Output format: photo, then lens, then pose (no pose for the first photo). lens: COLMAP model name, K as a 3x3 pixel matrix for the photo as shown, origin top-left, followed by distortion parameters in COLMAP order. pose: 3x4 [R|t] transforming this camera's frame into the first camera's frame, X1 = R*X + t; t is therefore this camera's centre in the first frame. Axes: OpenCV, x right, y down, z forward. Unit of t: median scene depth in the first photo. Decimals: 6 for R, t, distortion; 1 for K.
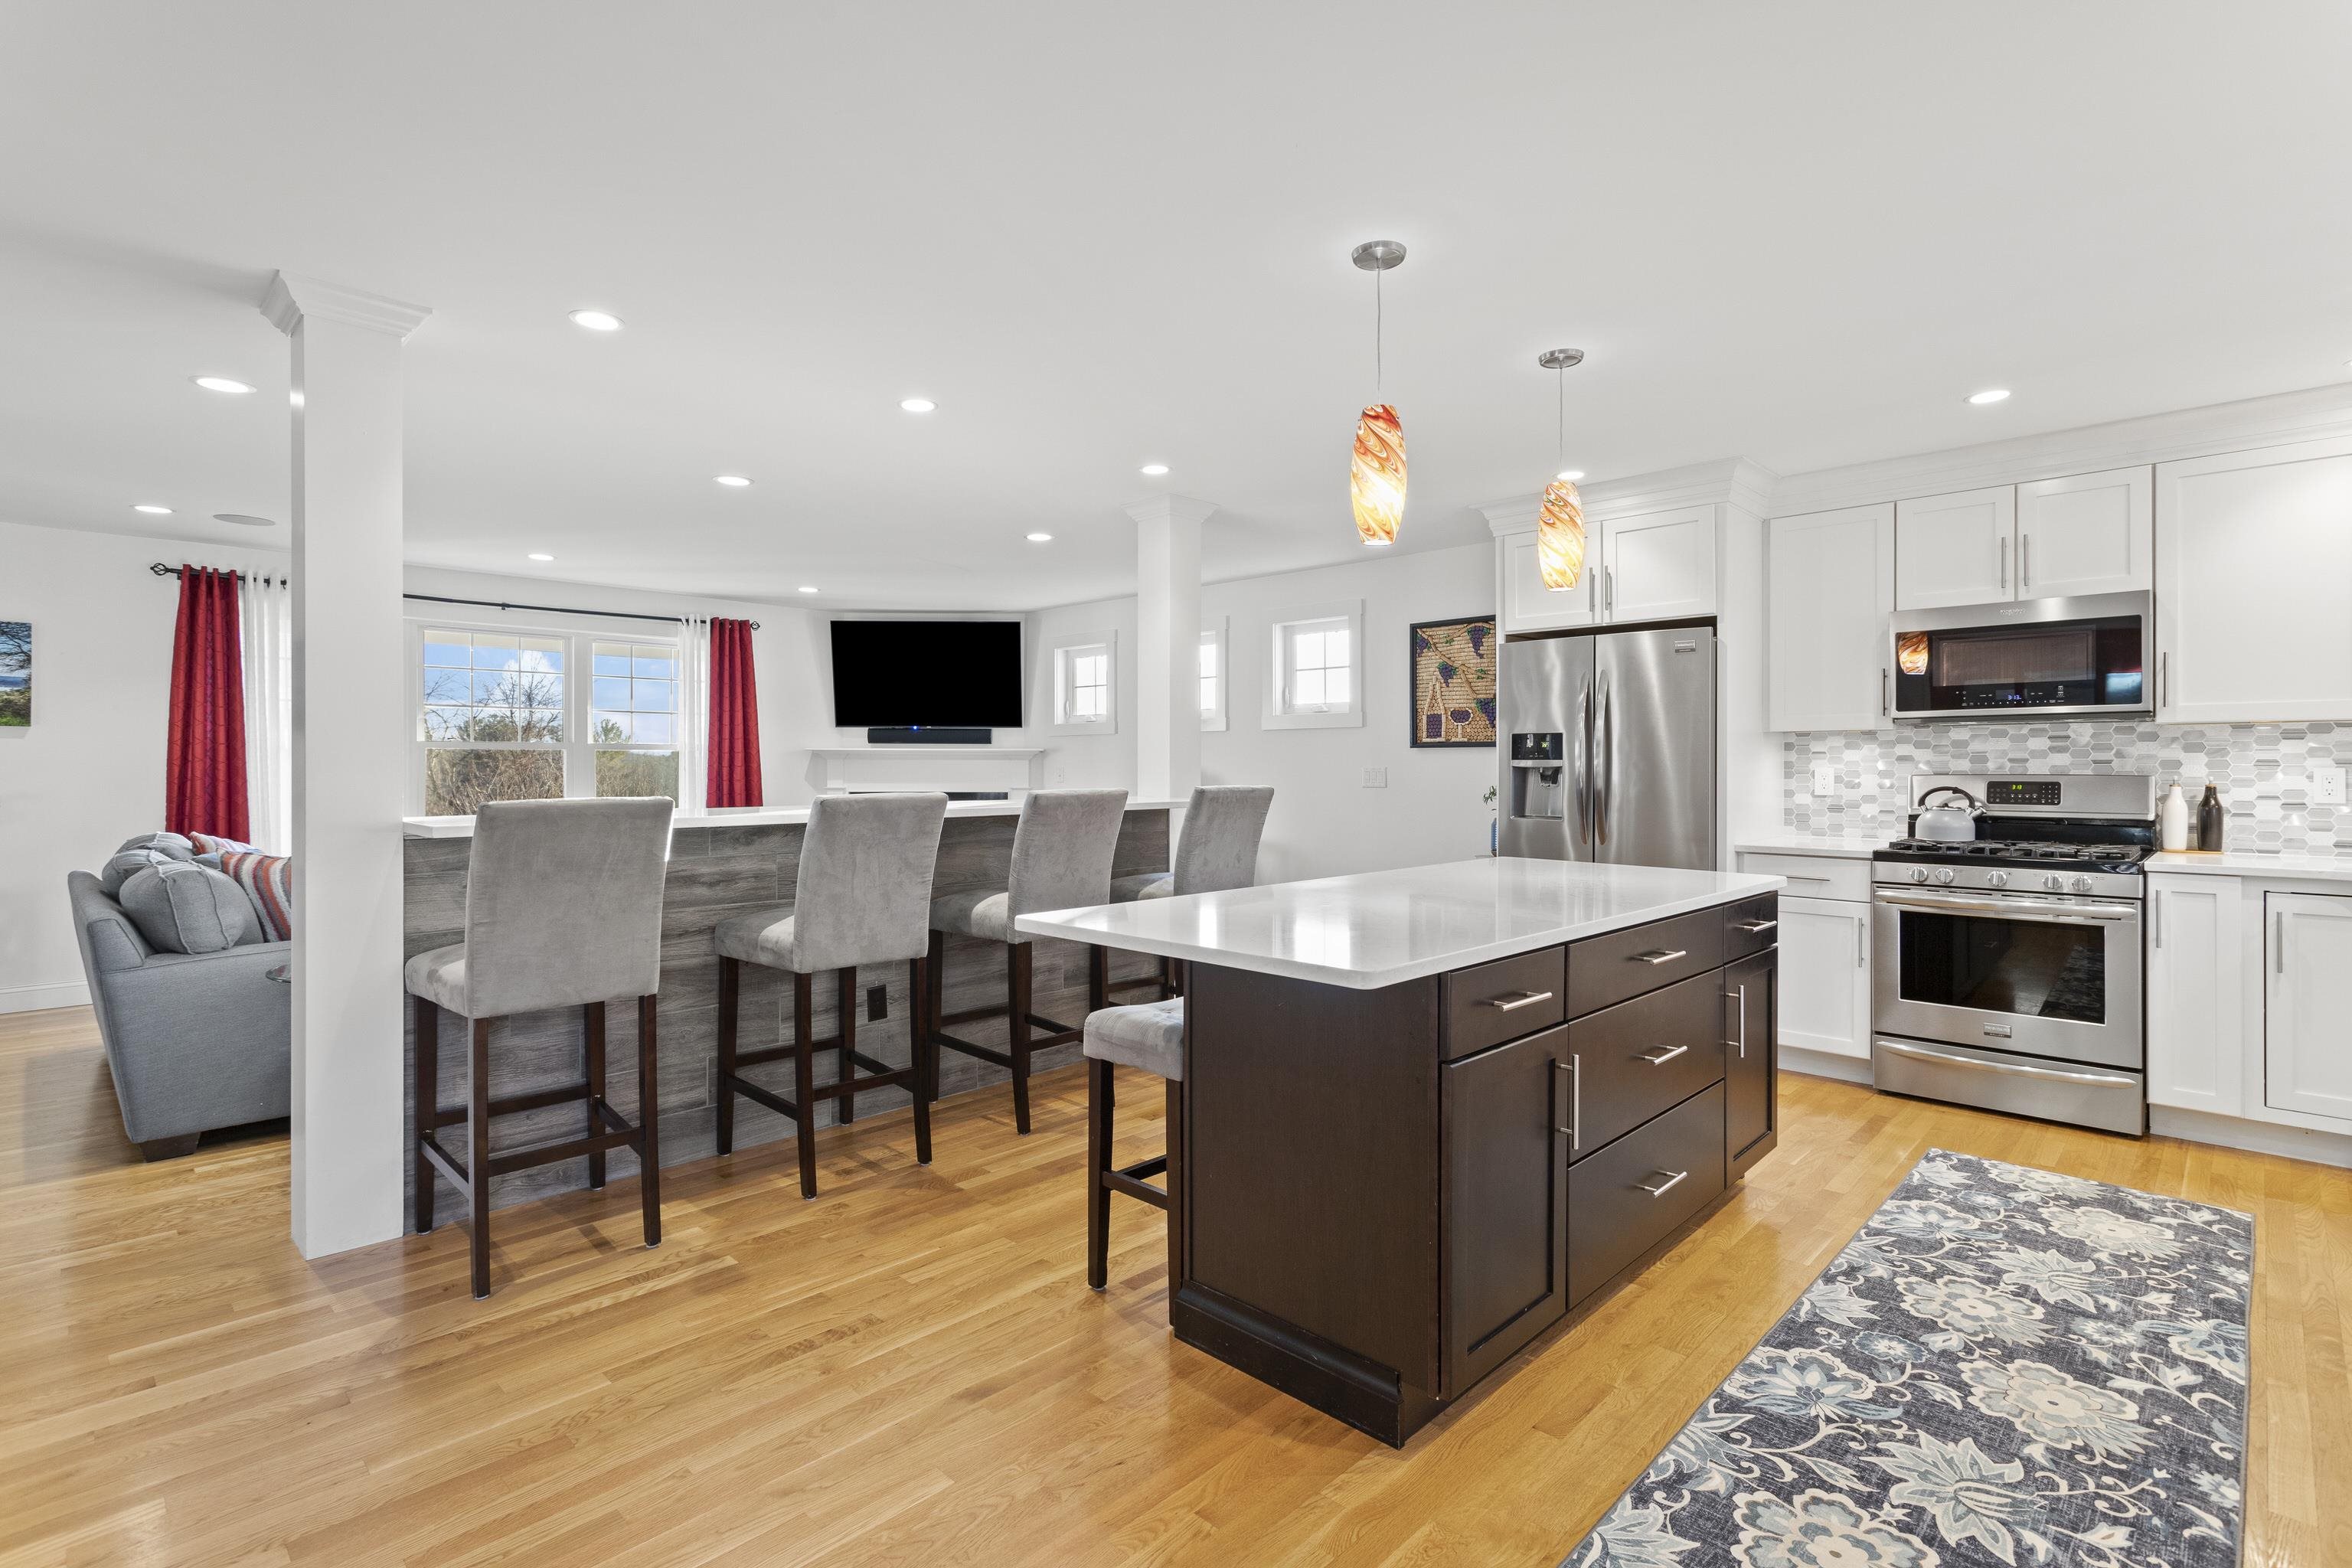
lens RADIAL K [[1114.5, 0, 1179.0], [0, 1114.5, 767.3], [0, 0, 1]] dist [0.000026, 0.000627]
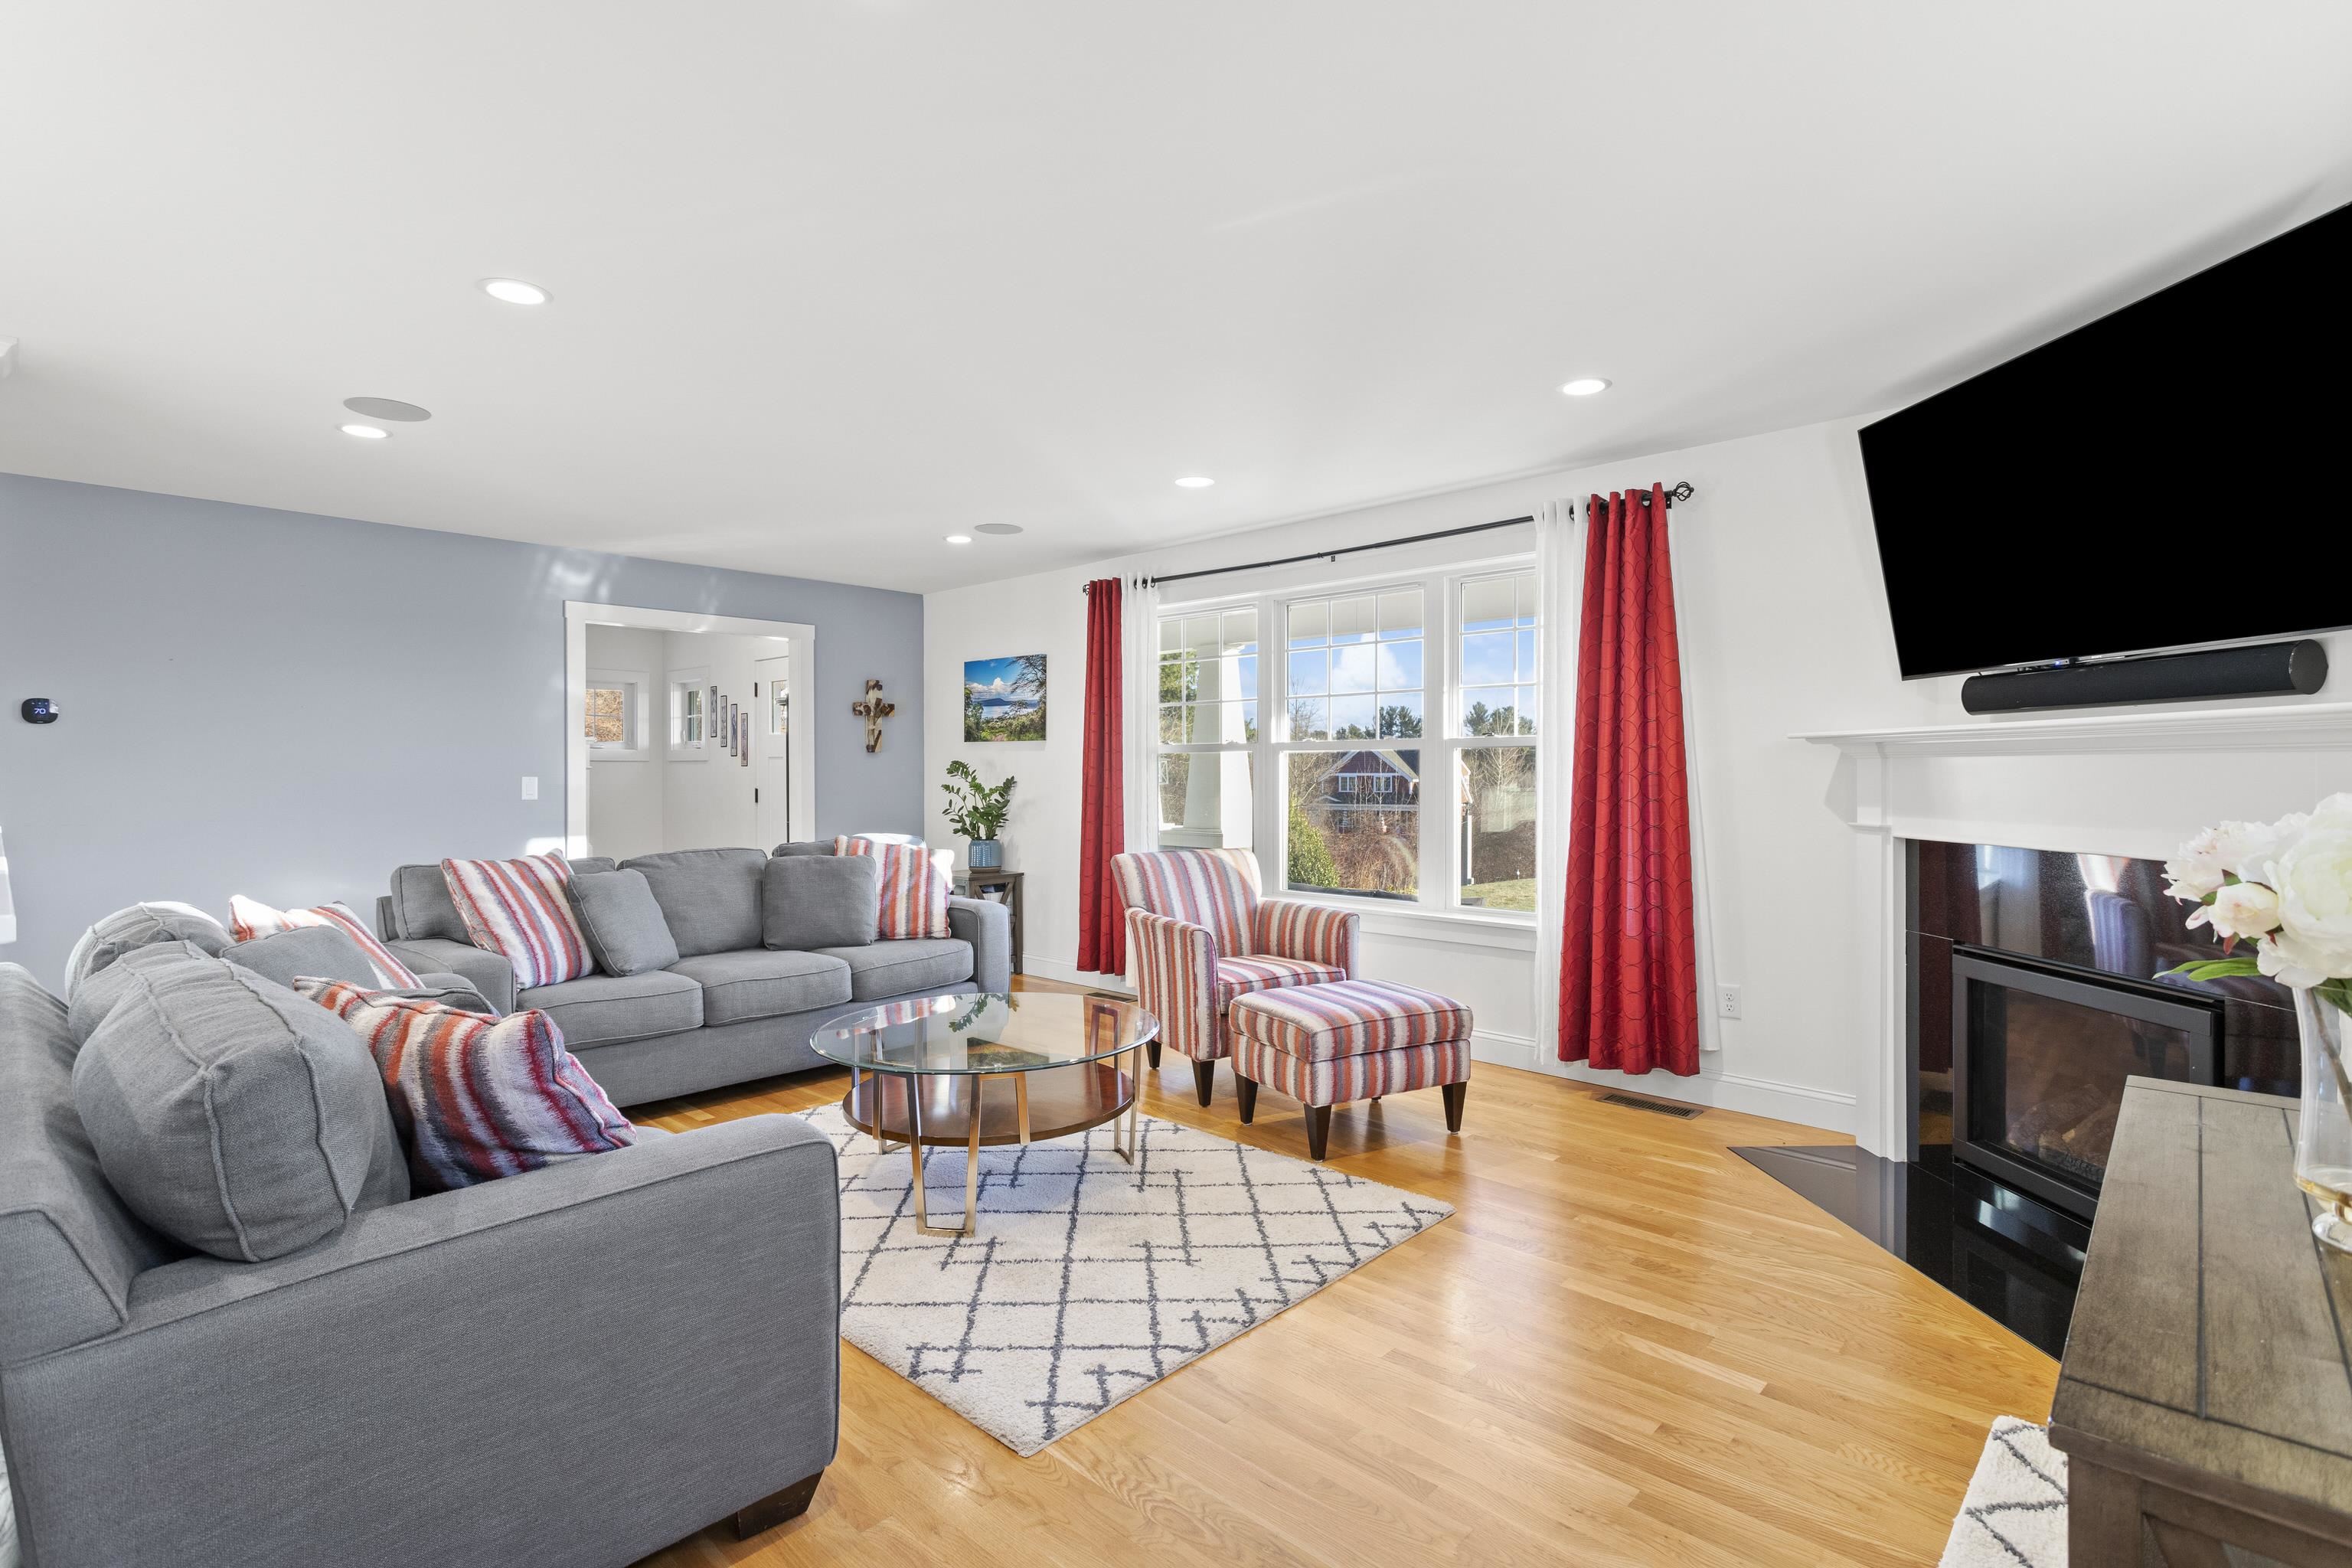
lens RADIAL K [[1120.5, 0, 1179.3], [0, 1120.5, 779.4], [0, 0, 1]] dist [0.001415, 0.000212]
pose [[0.013529, 0.002497, -0.999905, 0.151071], [-0.003004, 0.999992, 0.002456, 0.001410], [0.999904, 0.002971, 0.013536, 1.006199]]
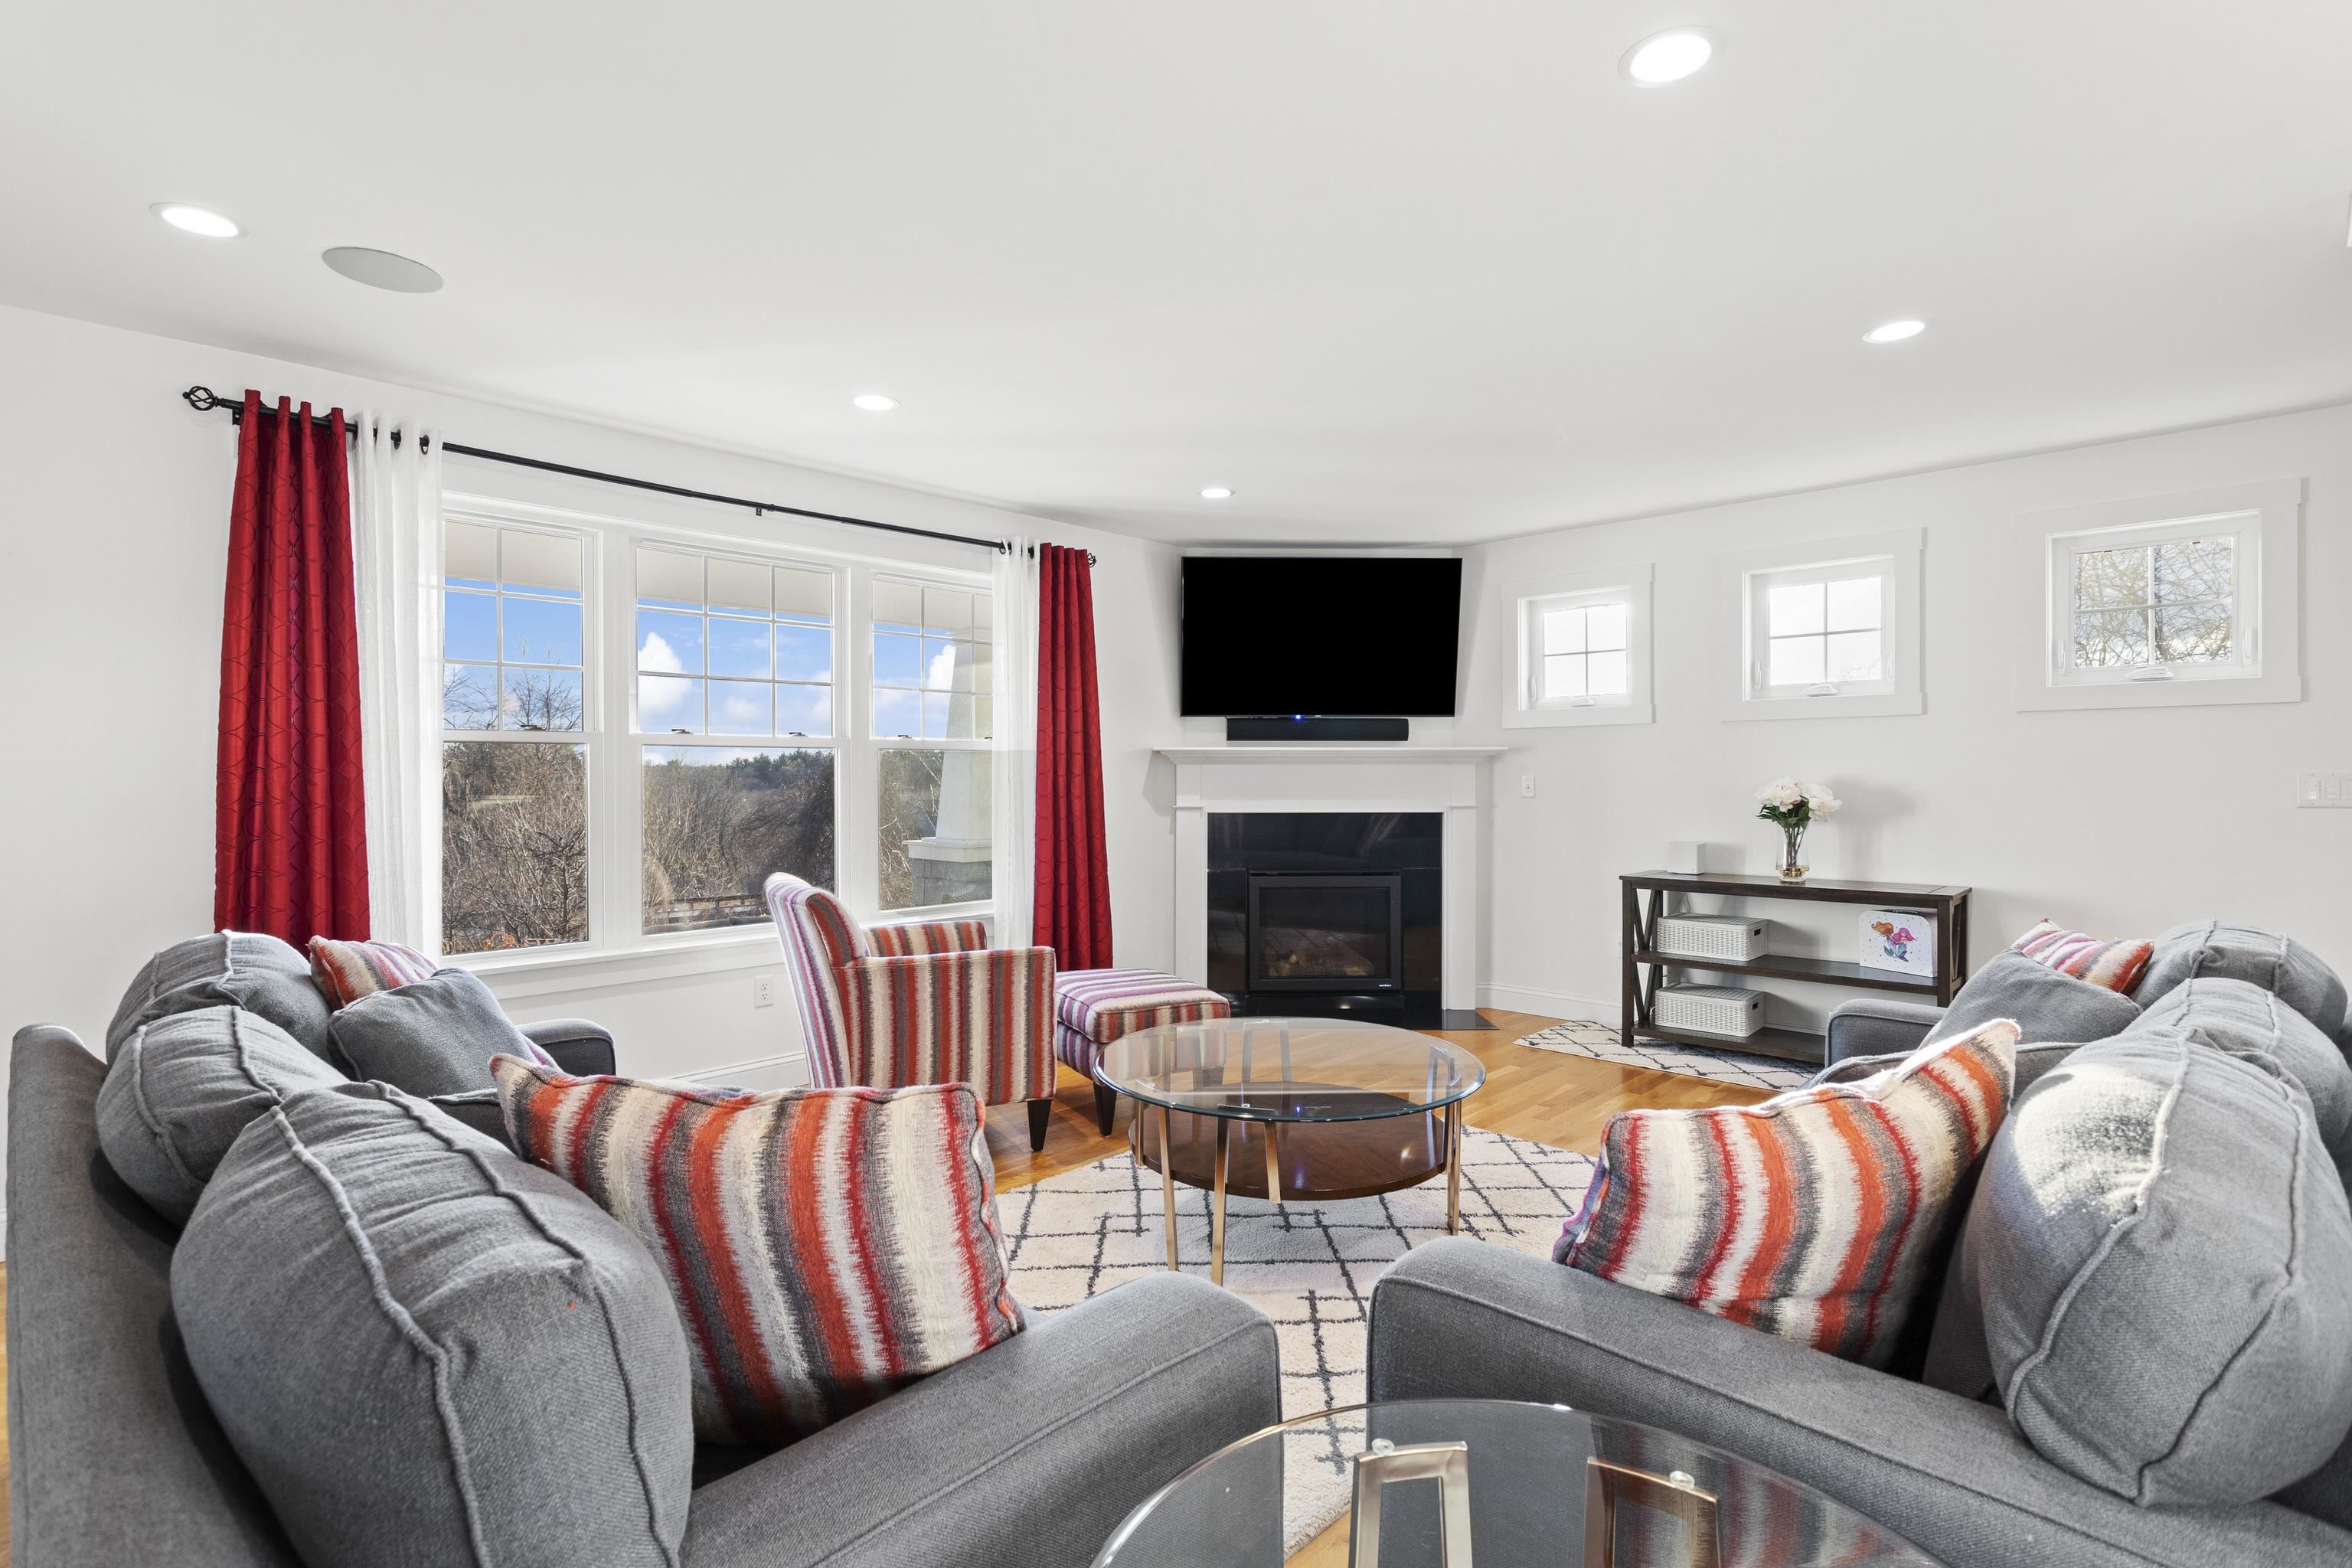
lens RADIAL K [[1120.5, 0, 1179.3], [0, 1120.5, 779.4], [0, 0, 1]] dist [0.001415, 0.000212]
pose [[0.999989, -0.003547, 0.002966, -0.431965], [0.003537, 0.999989, 0.003165, -0.000358], [-0.002977, -0.003154, 0.999991, 0.446015]]
